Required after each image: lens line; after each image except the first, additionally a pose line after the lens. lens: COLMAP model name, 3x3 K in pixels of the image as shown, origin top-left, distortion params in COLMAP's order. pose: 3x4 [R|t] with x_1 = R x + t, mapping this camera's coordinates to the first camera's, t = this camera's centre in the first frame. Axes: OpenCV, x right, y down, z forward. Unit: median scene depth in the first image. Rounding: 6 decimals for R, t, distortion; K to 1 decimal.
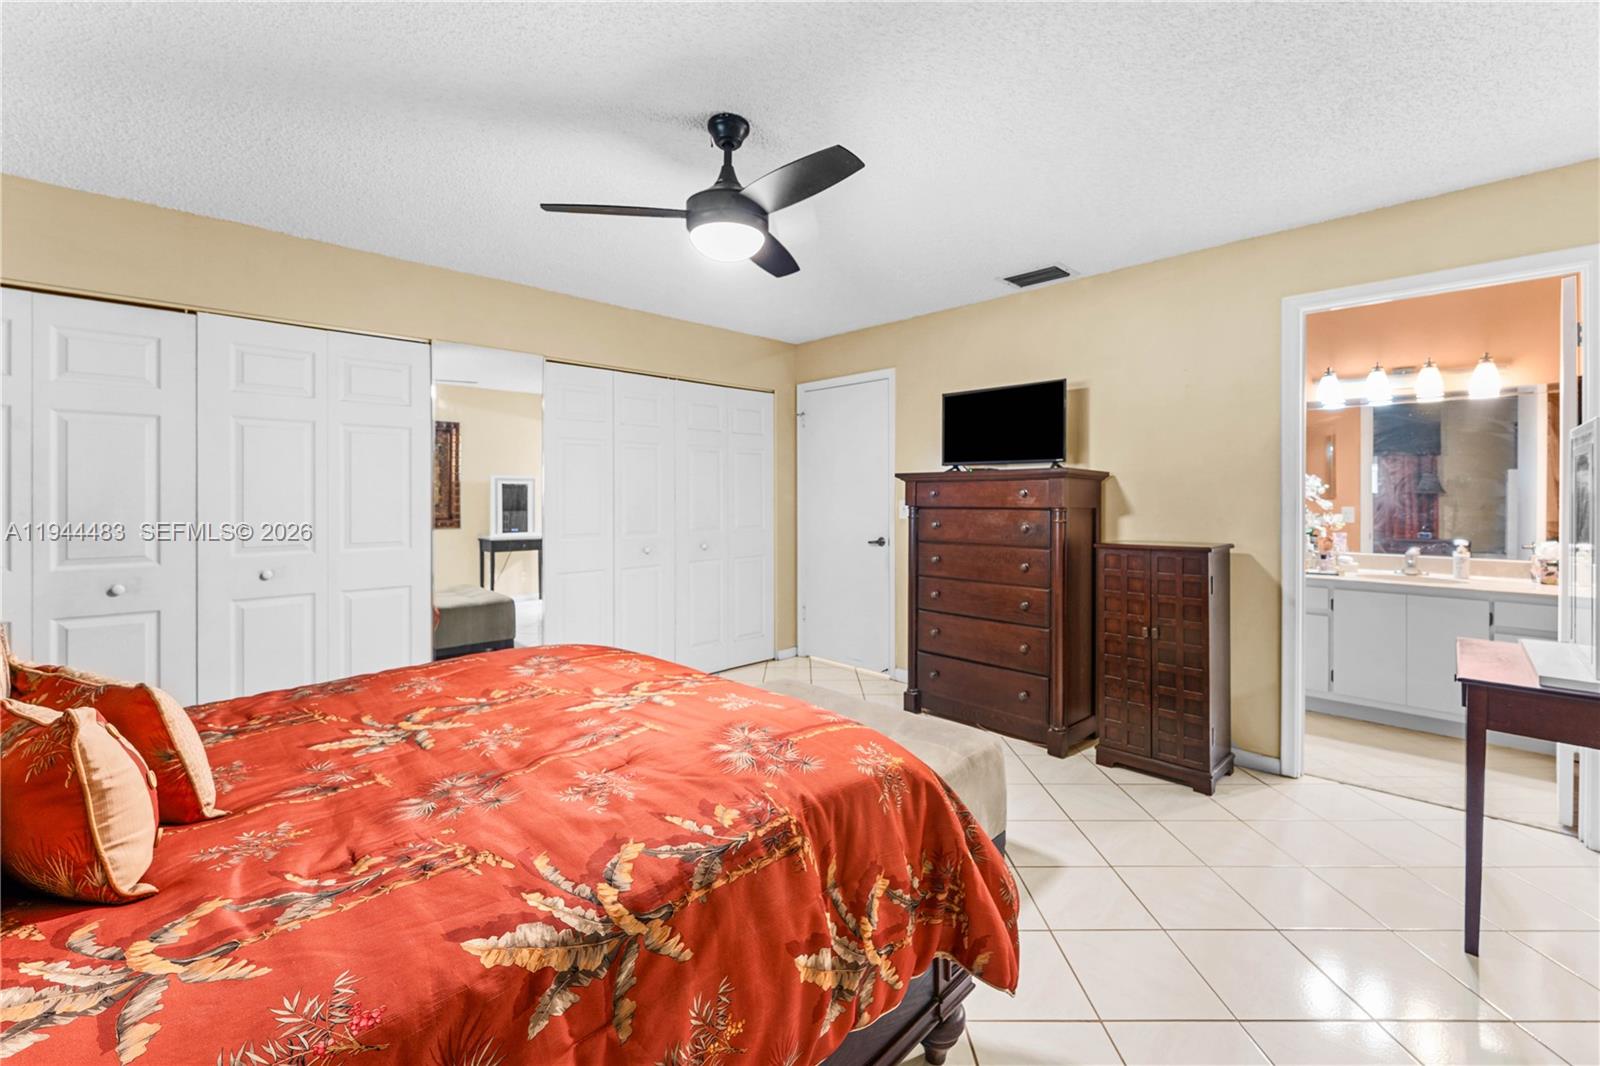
lens RADIAL K [[670.7, 0, 853.7], [0, 670.7, 514.1], [0, 0, 1]] dist [-0.002852, 0.000249]
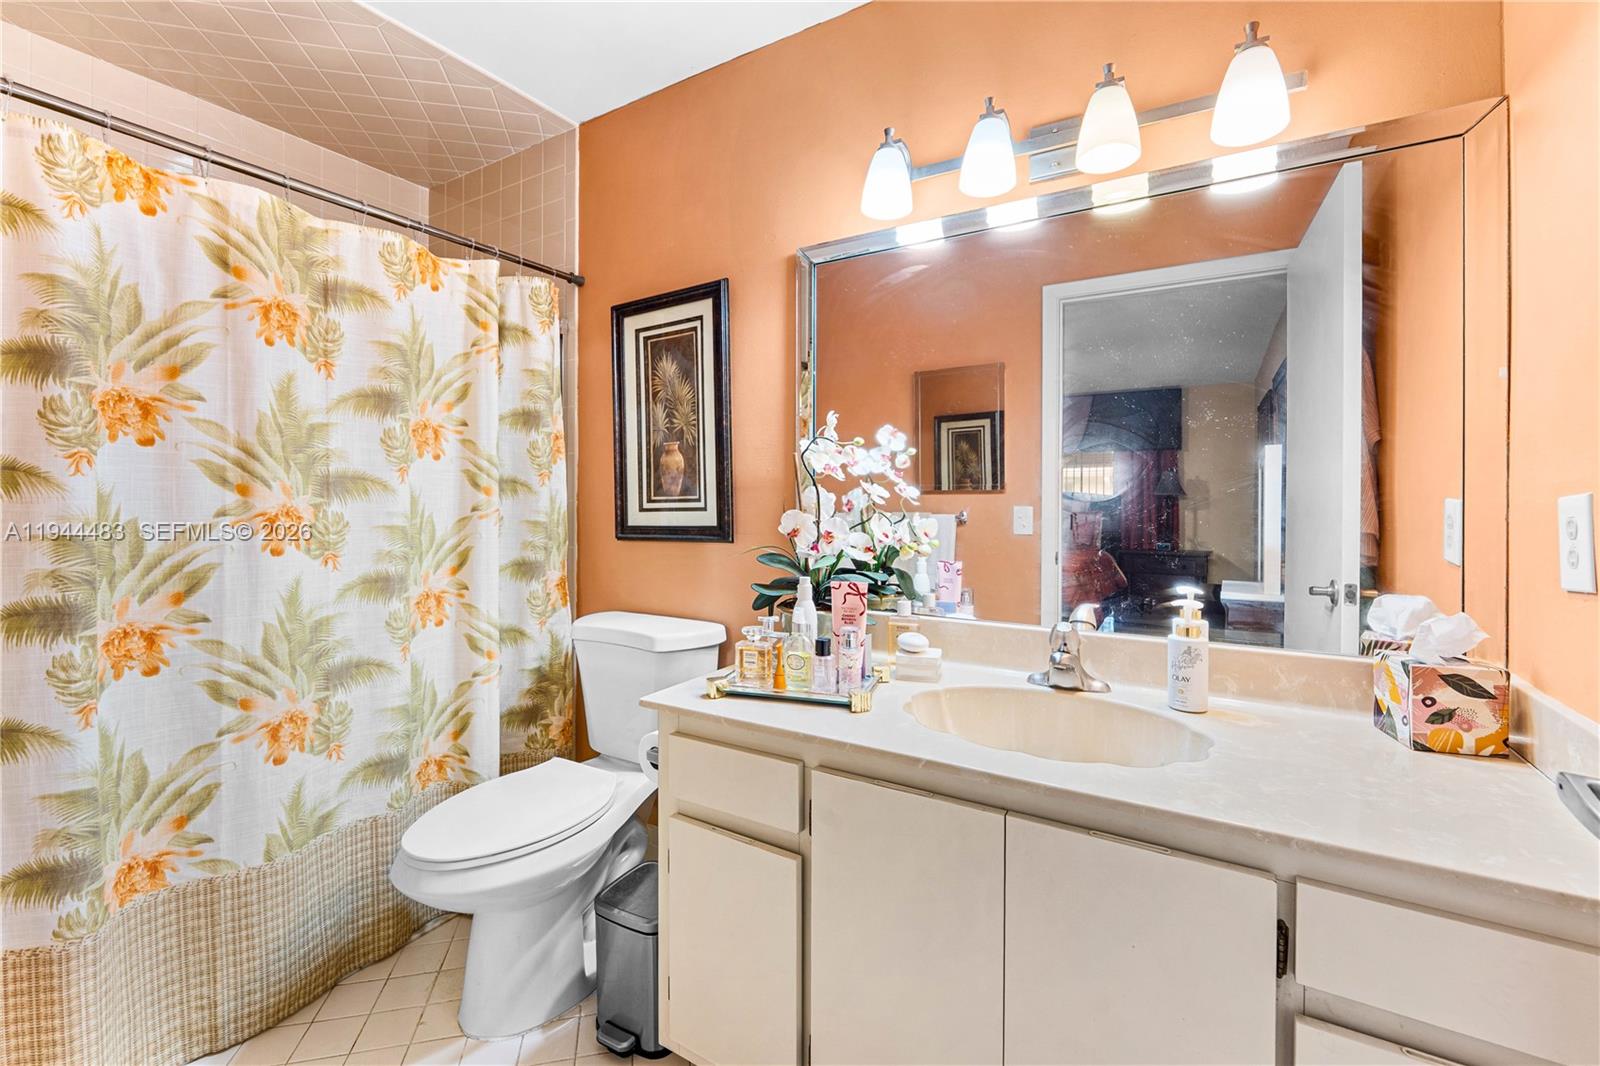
lens RADIAL K [[670.7, 0, 799.5], [0, 670.7, 524.3], [0, 0, 1]] dist [-0.002852, 0.000249]
pose [[0.981631, 0.000901, 0.190785, 0.651448], [-0.001717, 0.999990, 0.004110, 0.002916], [-0.190779, -0.004362, 0.981623, 0.706268]]
